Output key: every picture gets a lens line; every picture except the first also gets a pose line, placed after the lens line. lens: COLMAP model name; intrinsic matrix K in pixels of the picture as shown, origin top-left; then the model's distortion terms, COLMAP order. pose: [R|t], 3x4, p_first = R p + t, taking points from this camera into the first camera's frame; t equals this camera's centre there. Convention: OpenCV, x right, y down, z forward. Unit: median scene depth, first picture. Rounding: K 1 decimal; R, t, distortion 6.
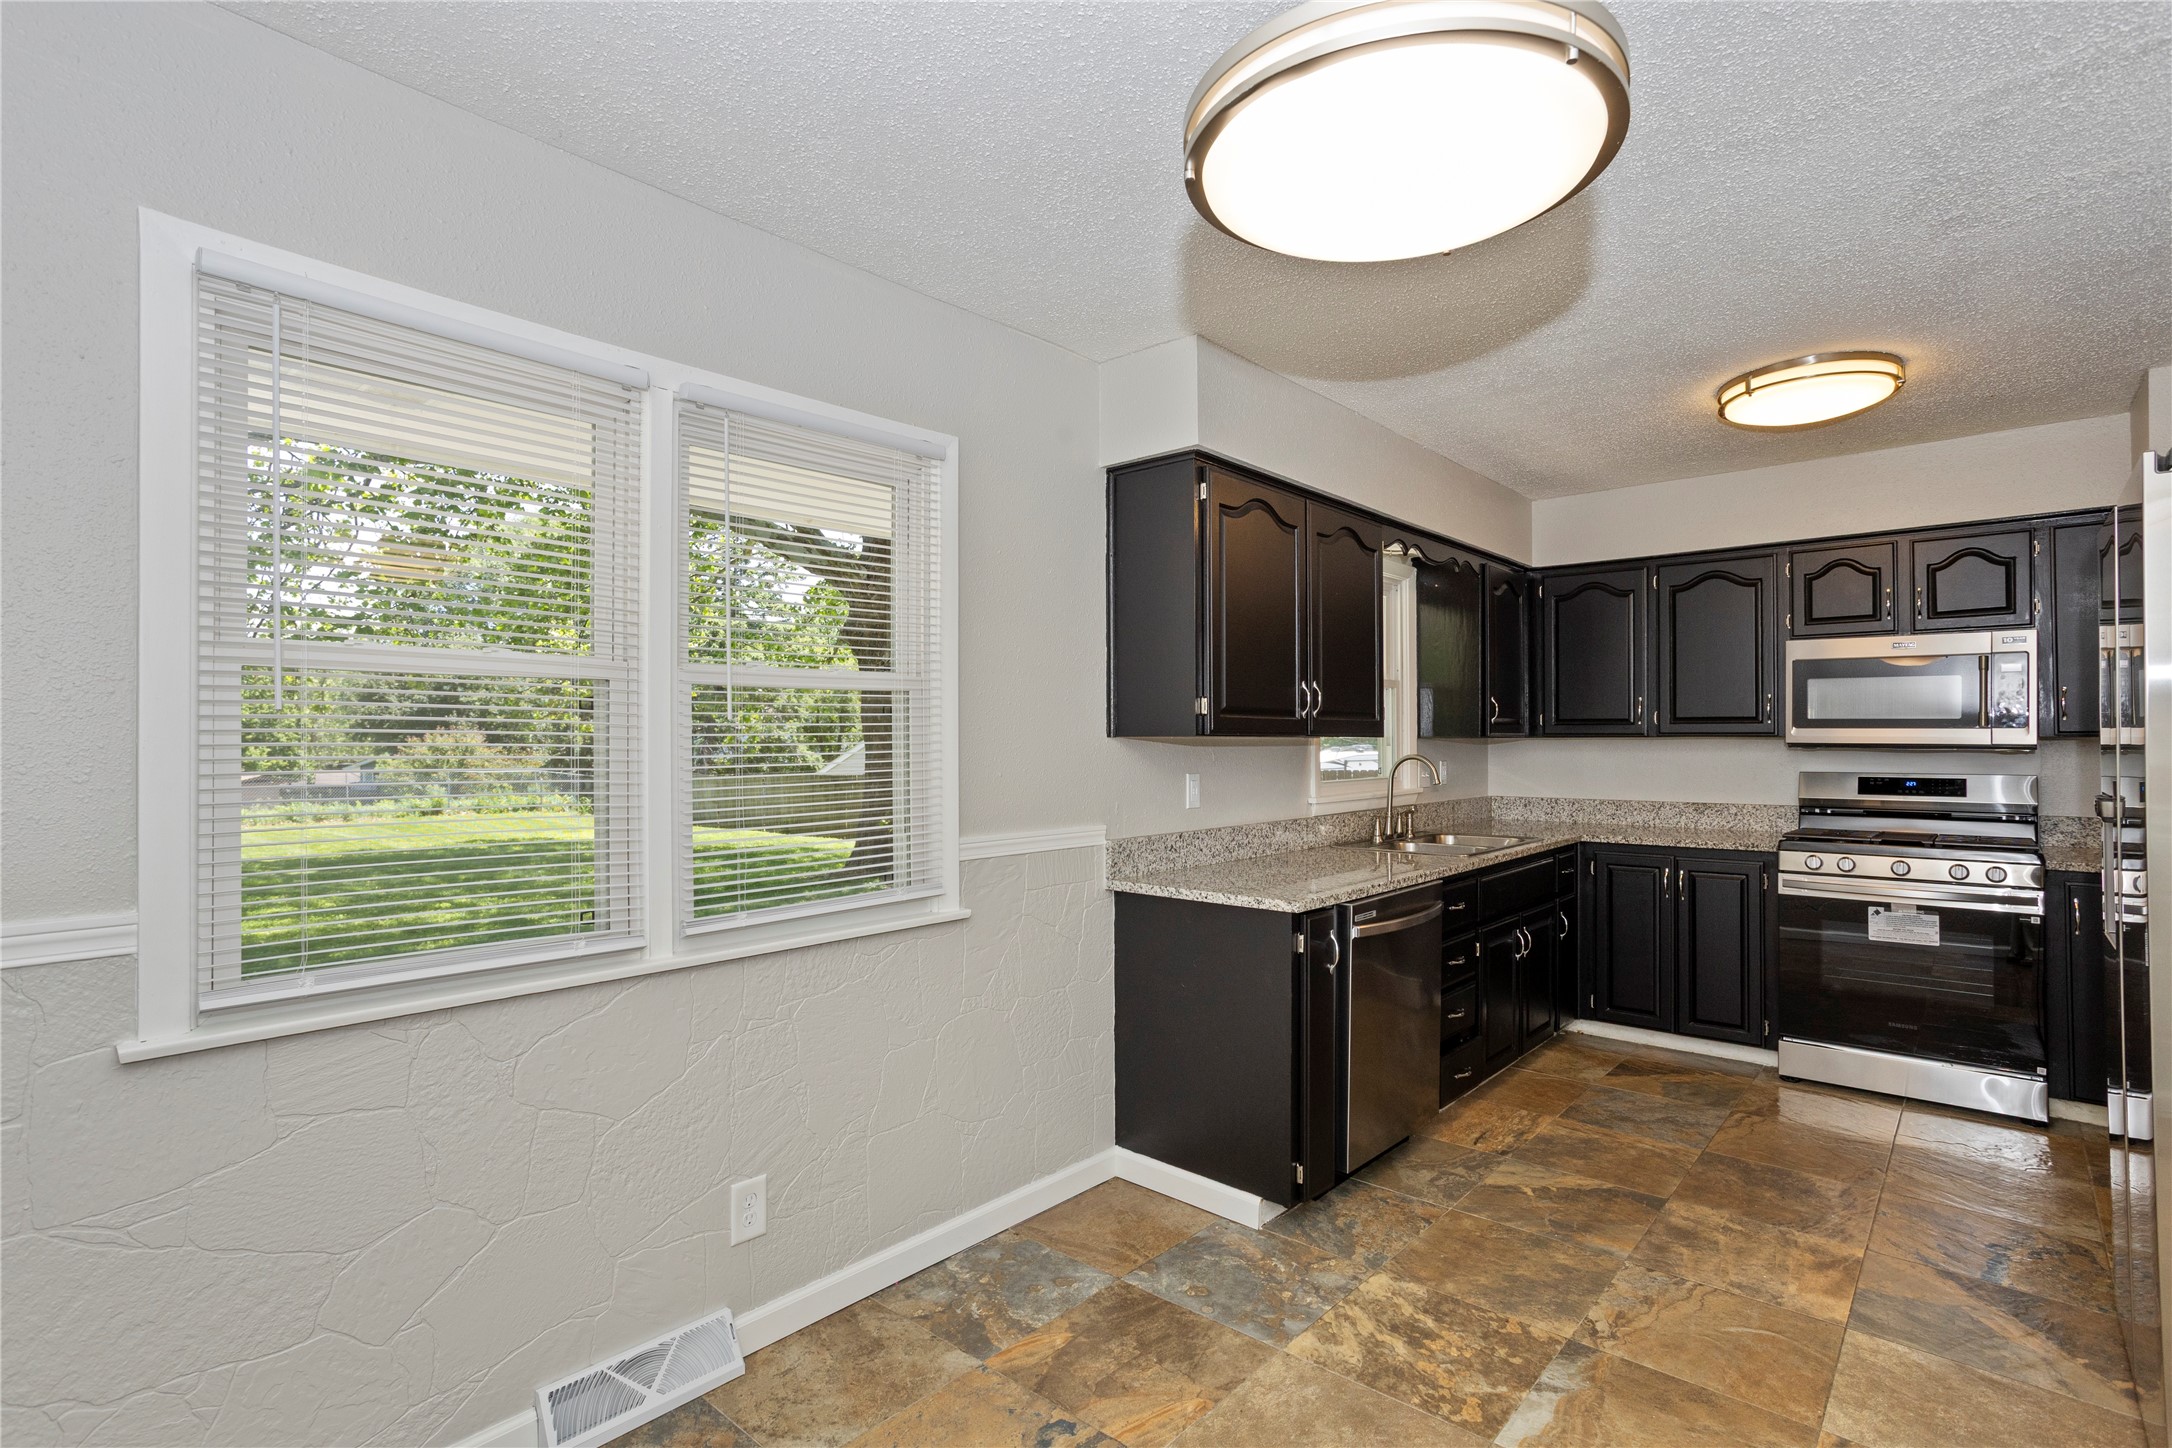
lens RADIAL K [[1049.0, 0, 1090.9], [0, 1049.0, 731.3], [0, 0, 1]] dist [-0.044638, 0.027568]
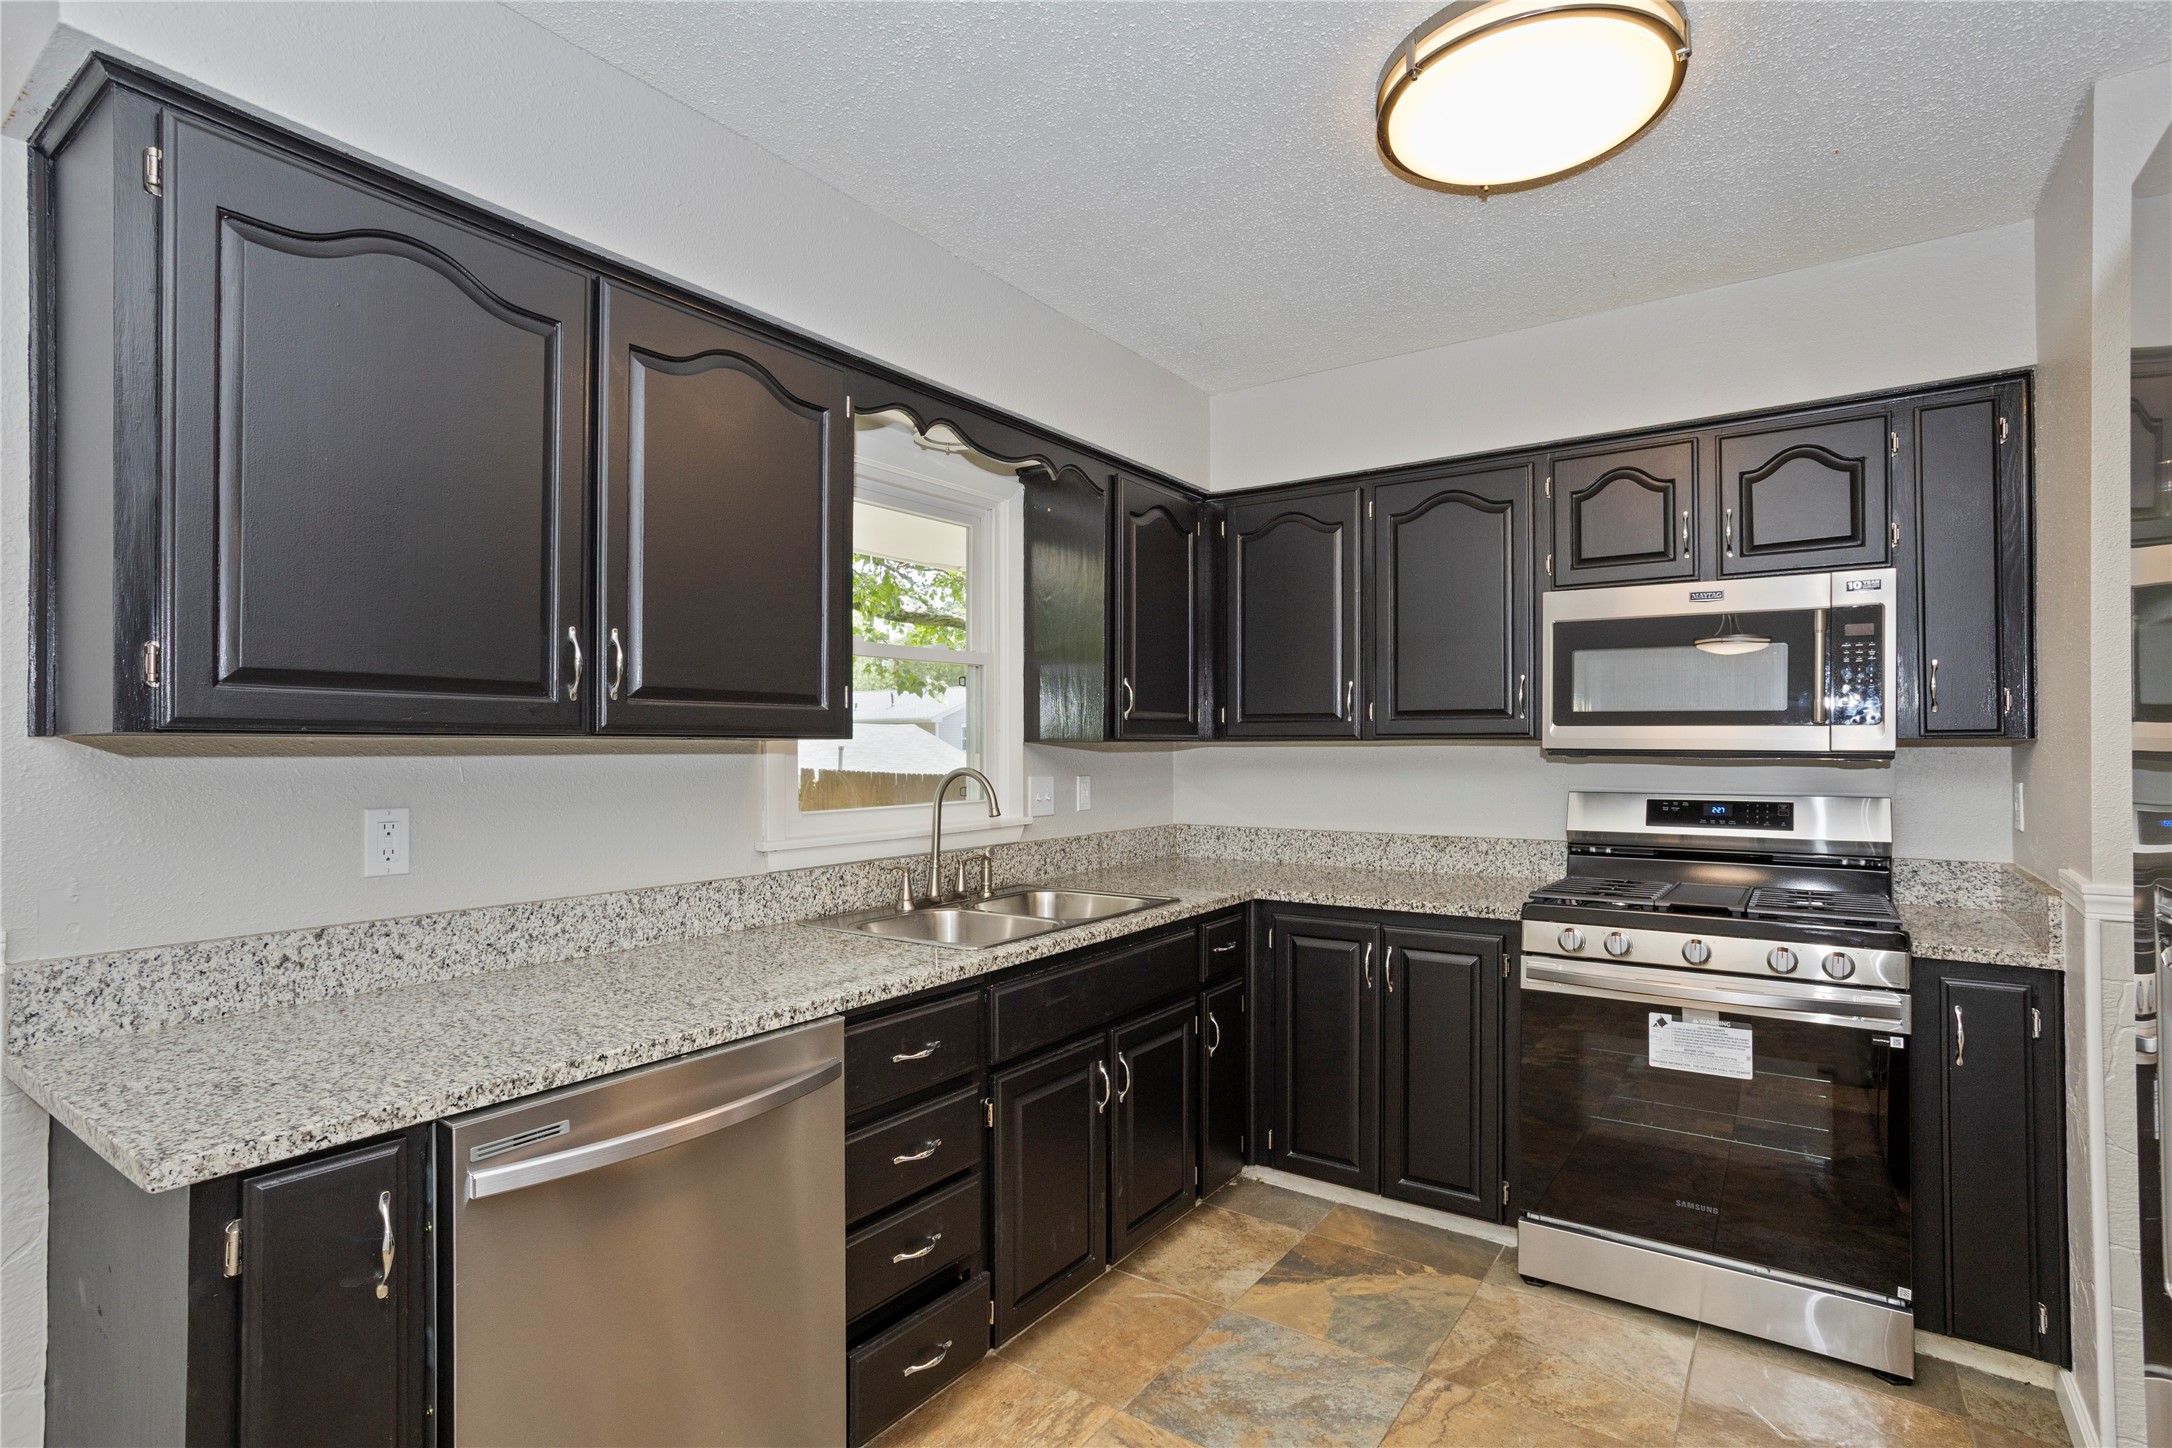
lens RADIAL K [[1056.8, 0, 1100.3], [0, 1056.8, 740.6], [0, 0, 1]] dist [-0.048504, 0.031499]
pose [[0.993404, 0.000892, 0.114664, 0.383956], [-0.001255, 0.999994, 0.003099, 0.005360], [-0.114661, -0.003222, 0.993399, 0.450506]]
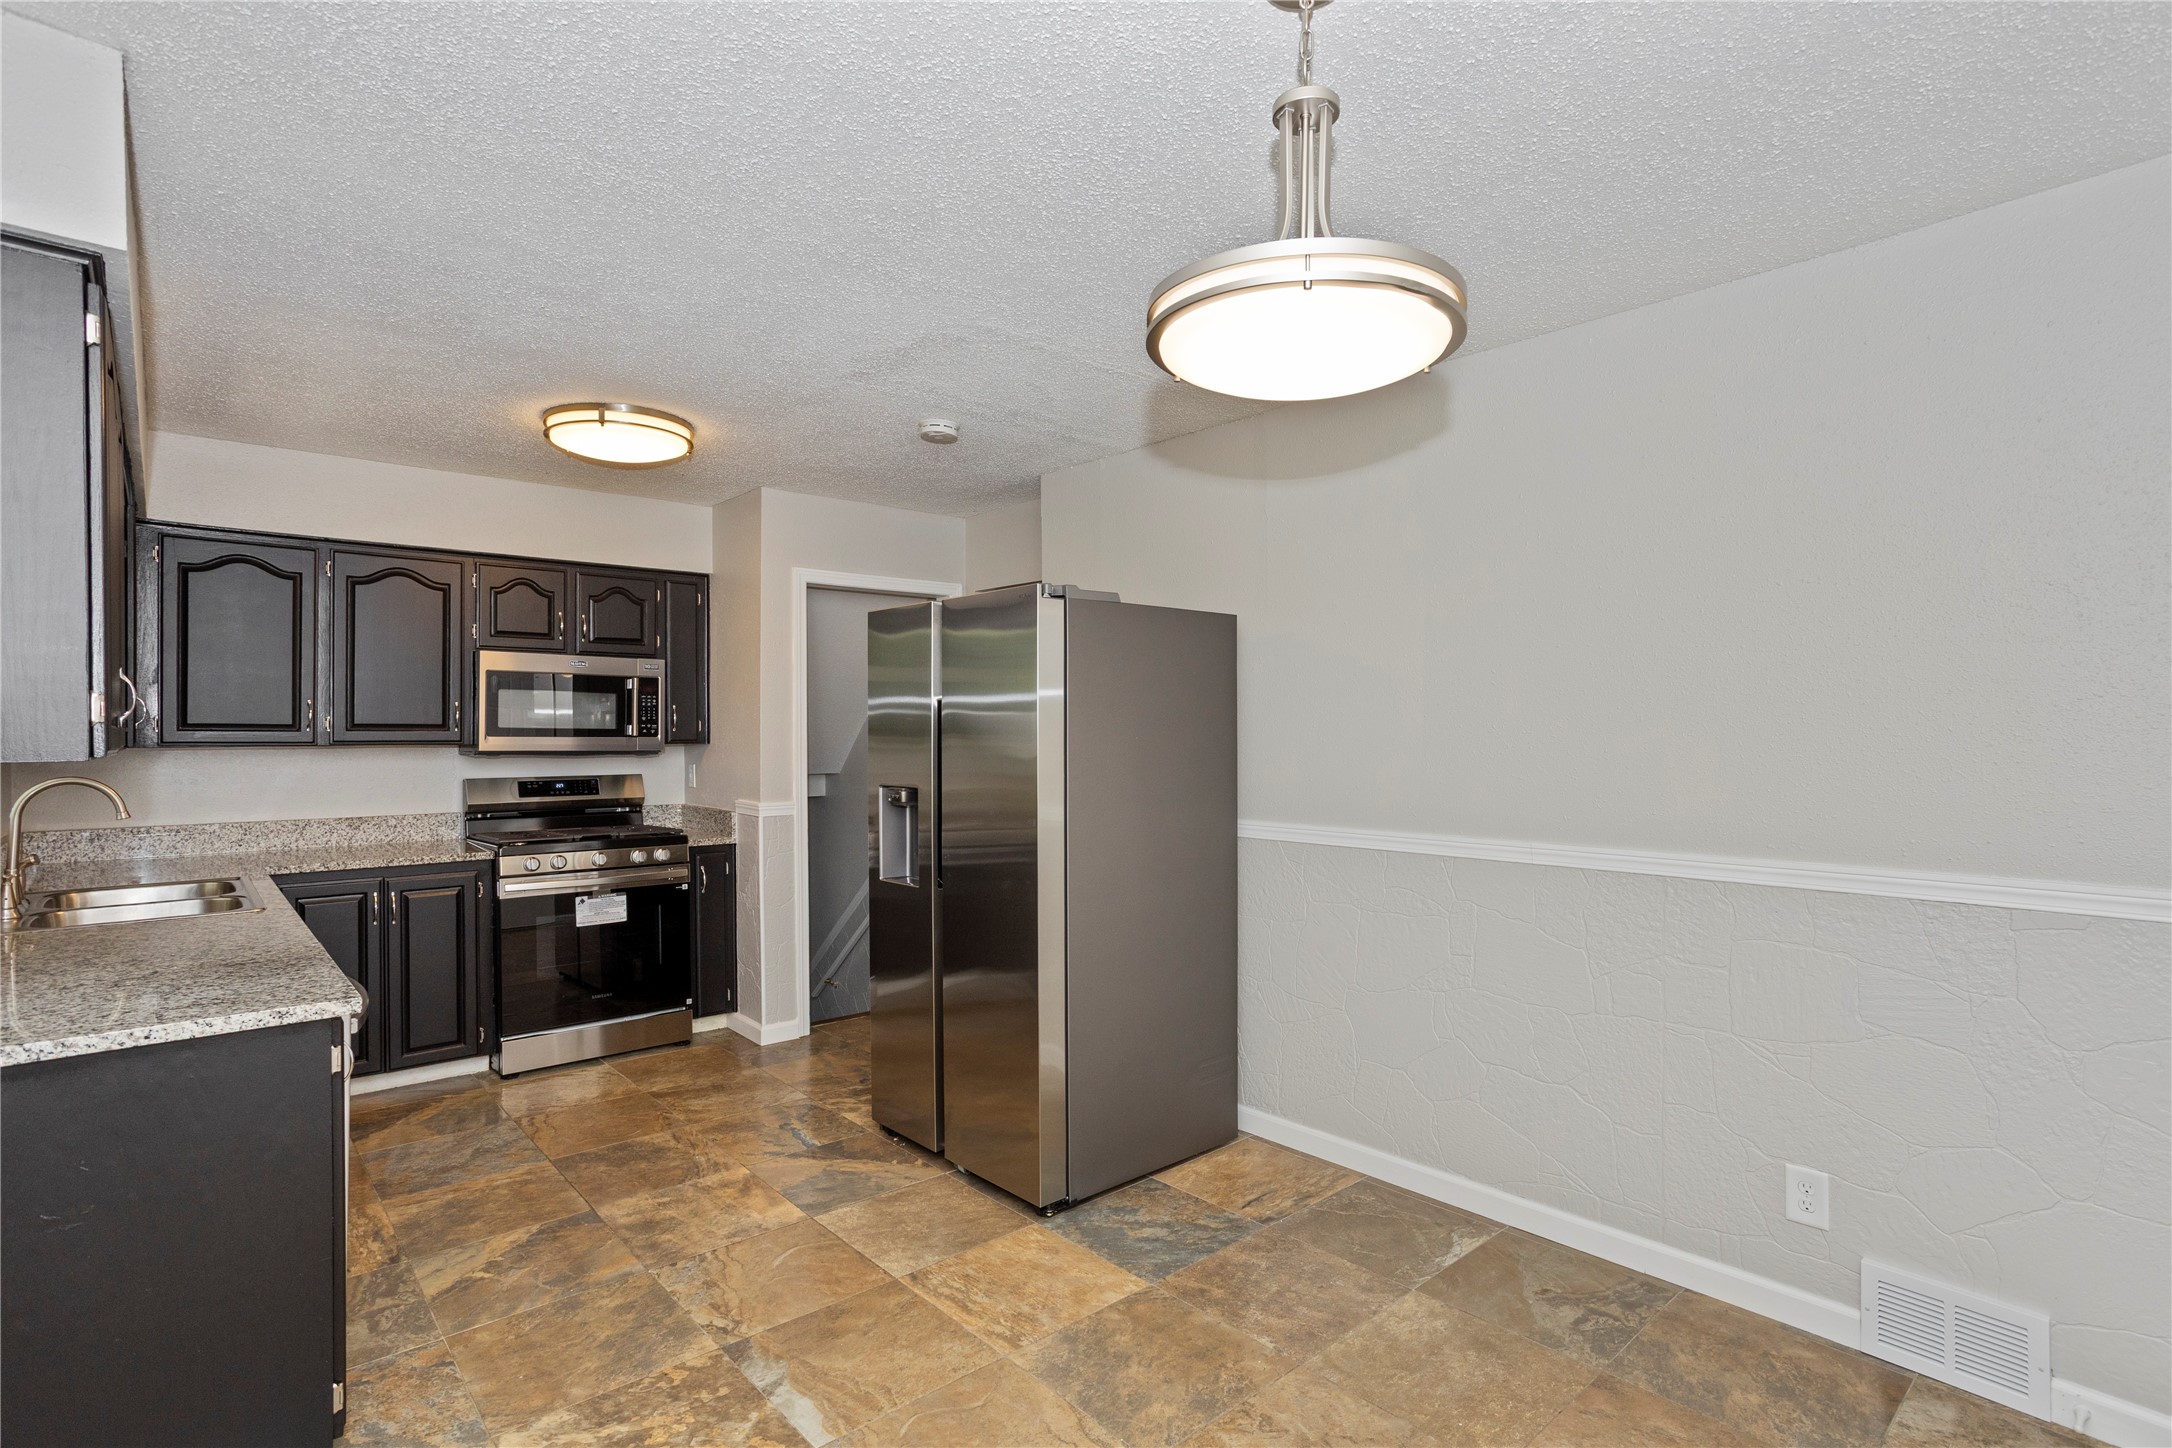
lens RADIAL K [[1056.8, 0, 1100.3], [0, 1056.8, 740.6], [0, 0, 1]] dist [-0.048504, 0.031499]
pose [[0.111809, -0.006213, 0.993710, -0.331351], [-0.006984, 0.999951, 0.007038, -0.012586], [-0.993705, -0.007727, 0.111760, 0.336761]]
